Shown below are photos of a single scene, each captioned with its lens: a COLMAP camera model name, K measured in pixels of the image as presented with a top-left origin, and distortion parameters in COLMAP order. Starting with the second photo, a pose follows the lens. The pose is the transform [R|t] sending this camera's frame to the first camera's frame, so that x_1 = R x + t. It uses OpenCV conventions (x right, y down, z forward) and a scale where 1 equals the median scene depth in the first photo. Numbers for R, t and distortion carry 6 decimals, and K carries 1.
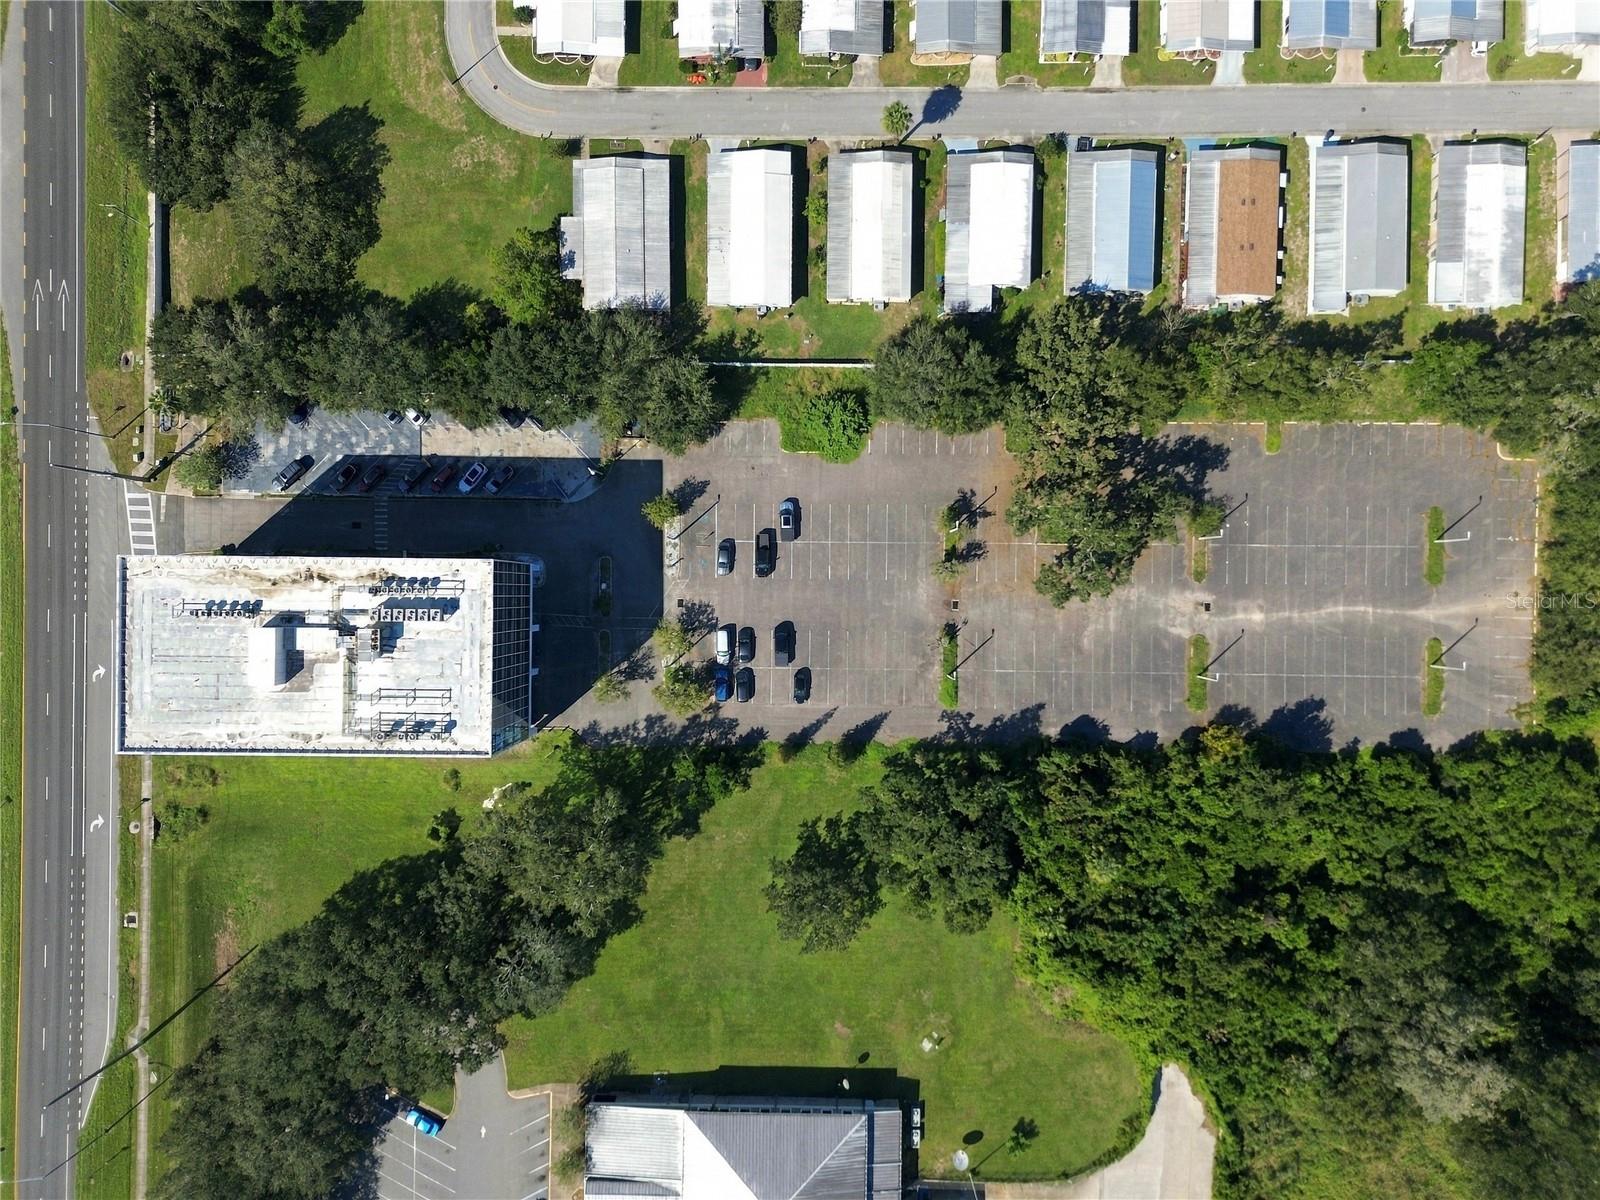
lens RADIAL K [[1138.0, 0, 800.0], [0, 1138.0, 600.0], [0, 0, 1]] dist [0.039652, -0.005036]
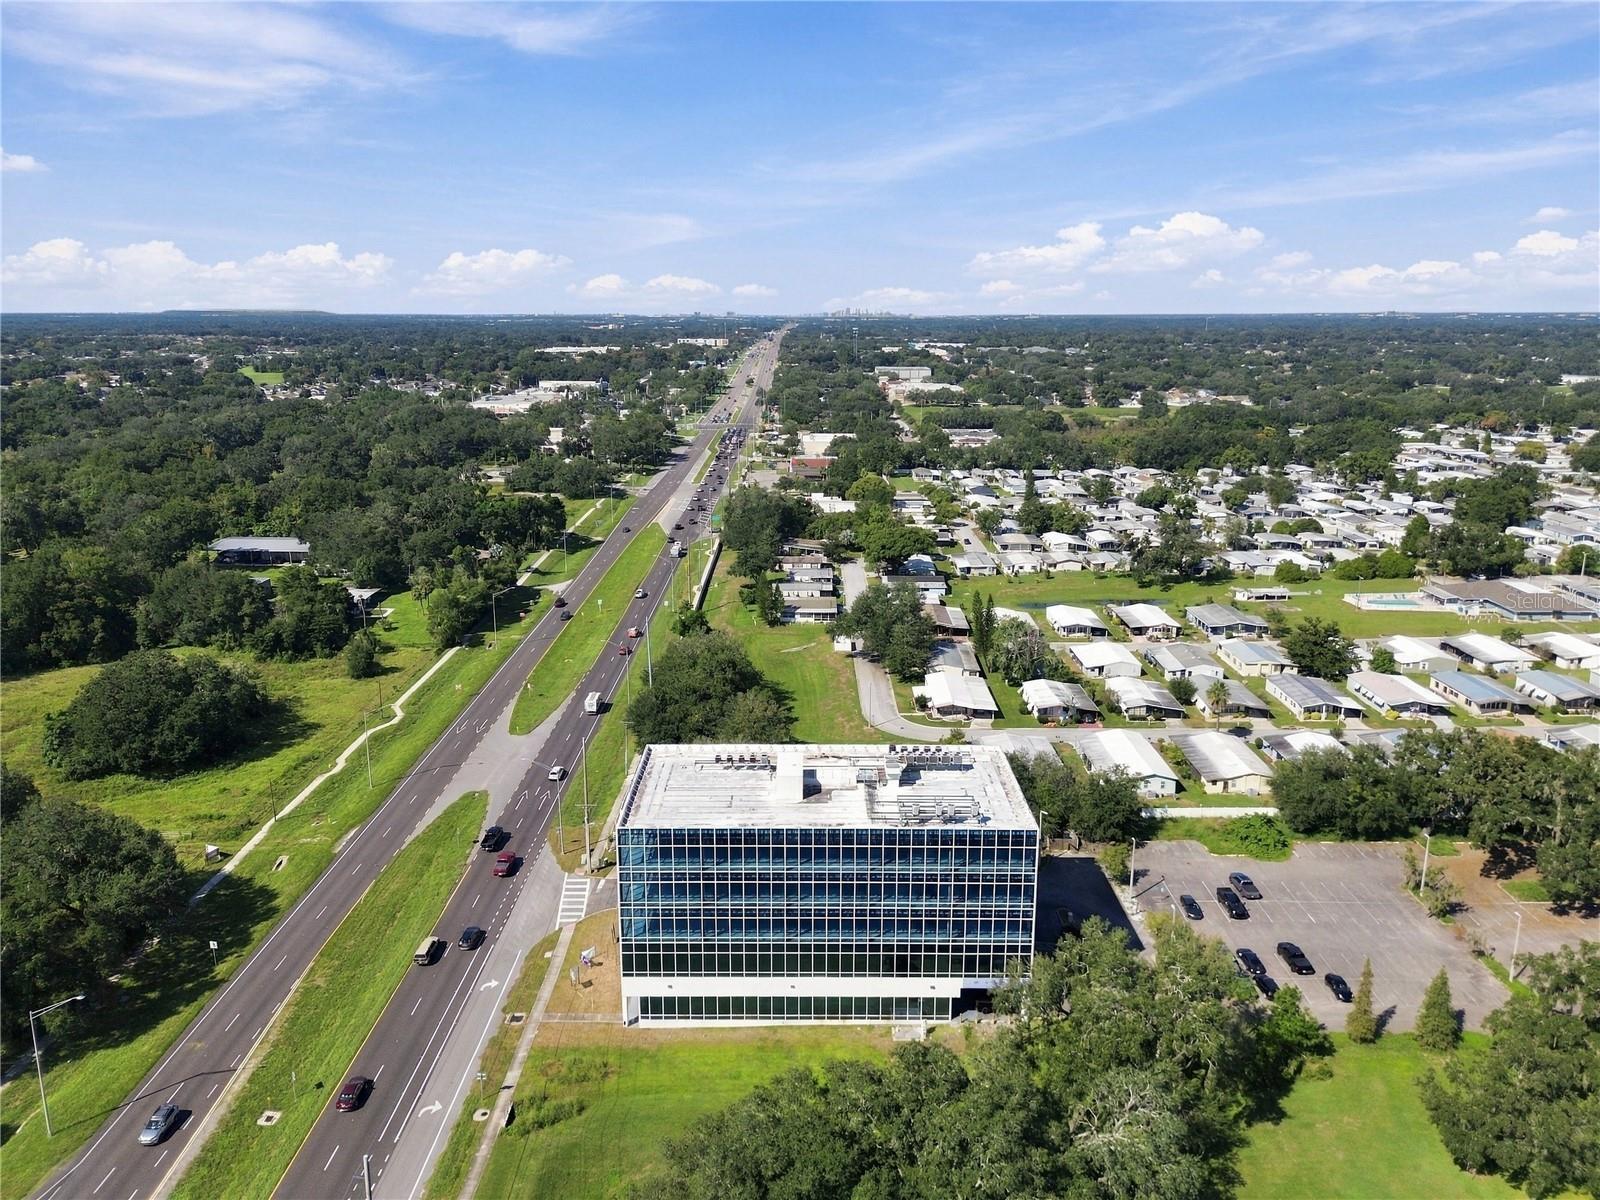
lens RADIAL K [[1138.0, 0, 800.0], [0, 1138.0, 600.0], [0, 0, 1]] dist [0.039652, -0.005036]
pose [[0.999893, 0.012317, 0.007871, -0.398194], [0.004589, 0.246731, -0.969073, 0.812216], [-0.013878, 0.969006, 0.246648, 0.528714]]
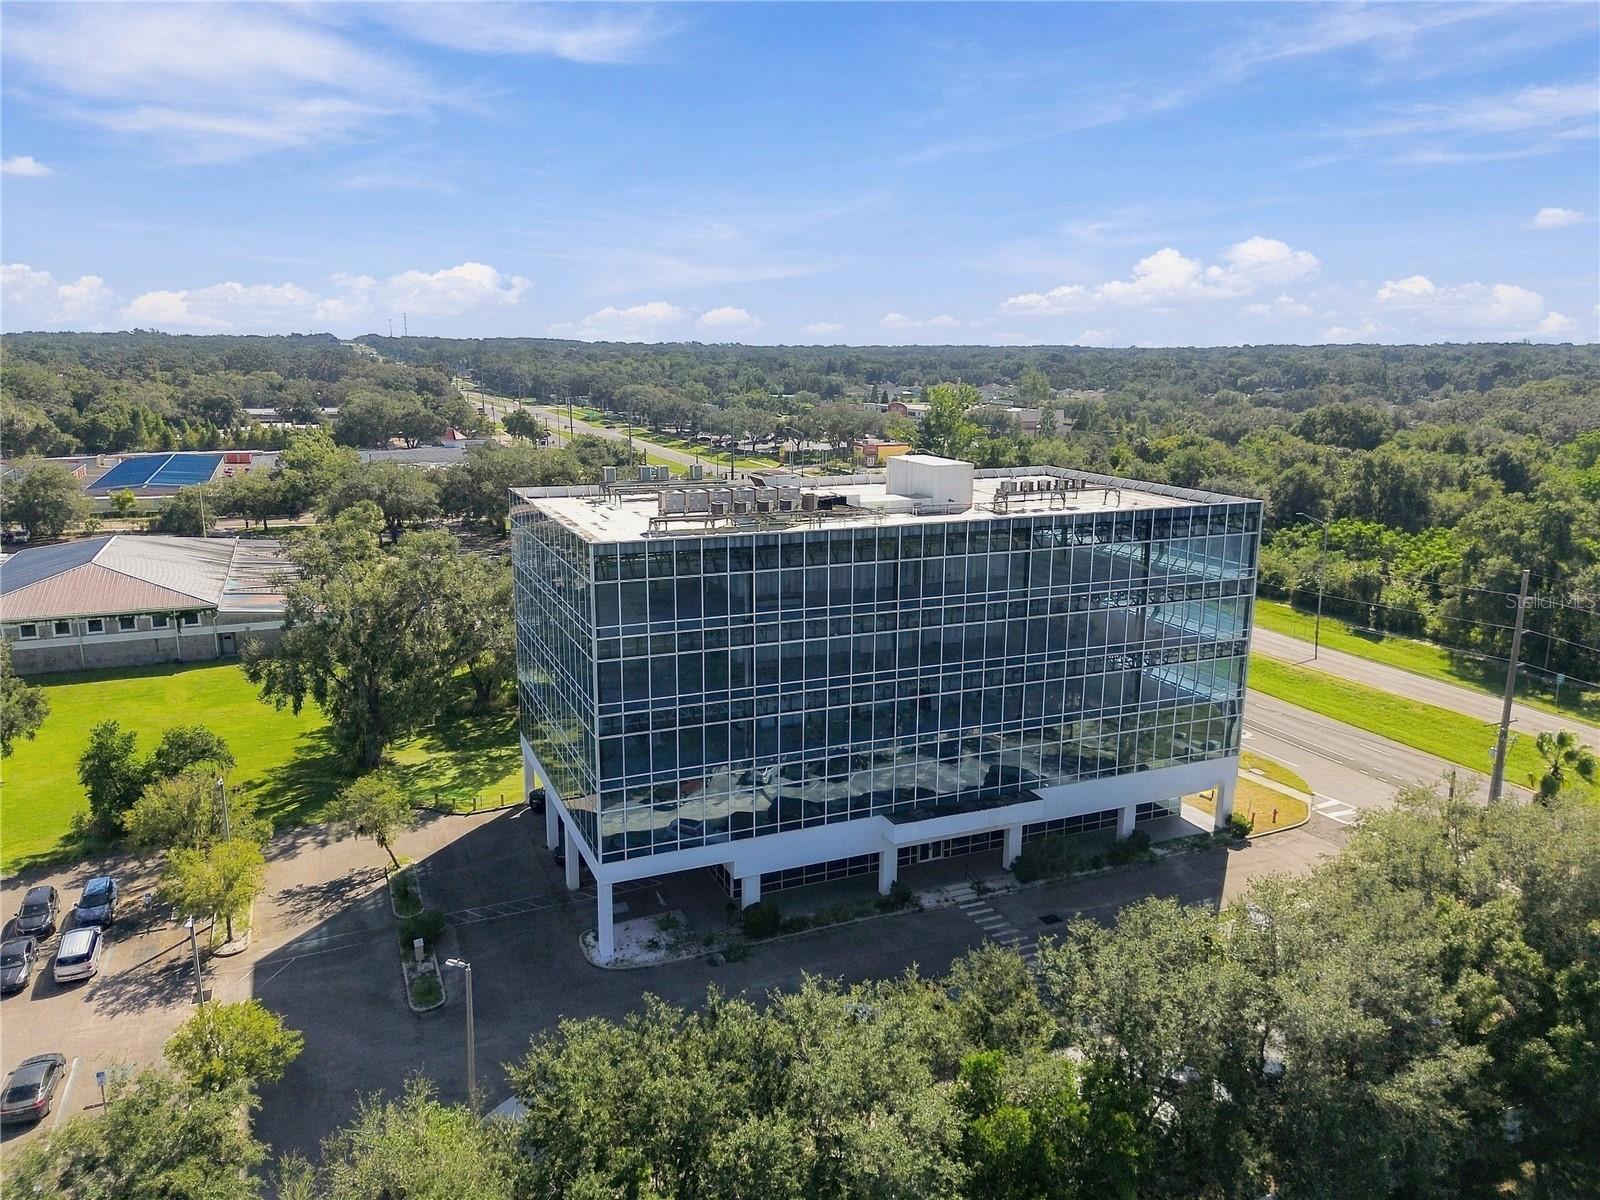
lens RADIAL K [[1138.0, 0, 800.0], [0, 1138.0, 600.0], [0, 0, 1]] dist [0.039652, -0.005036]
pose [[-0.909787, 0.090539, -0.405081, -0.140407], [-0.415075, -0.200572, 0.887403, -0.380188], [-0.000903, 0.975486, 0.220059, 0.797385]]
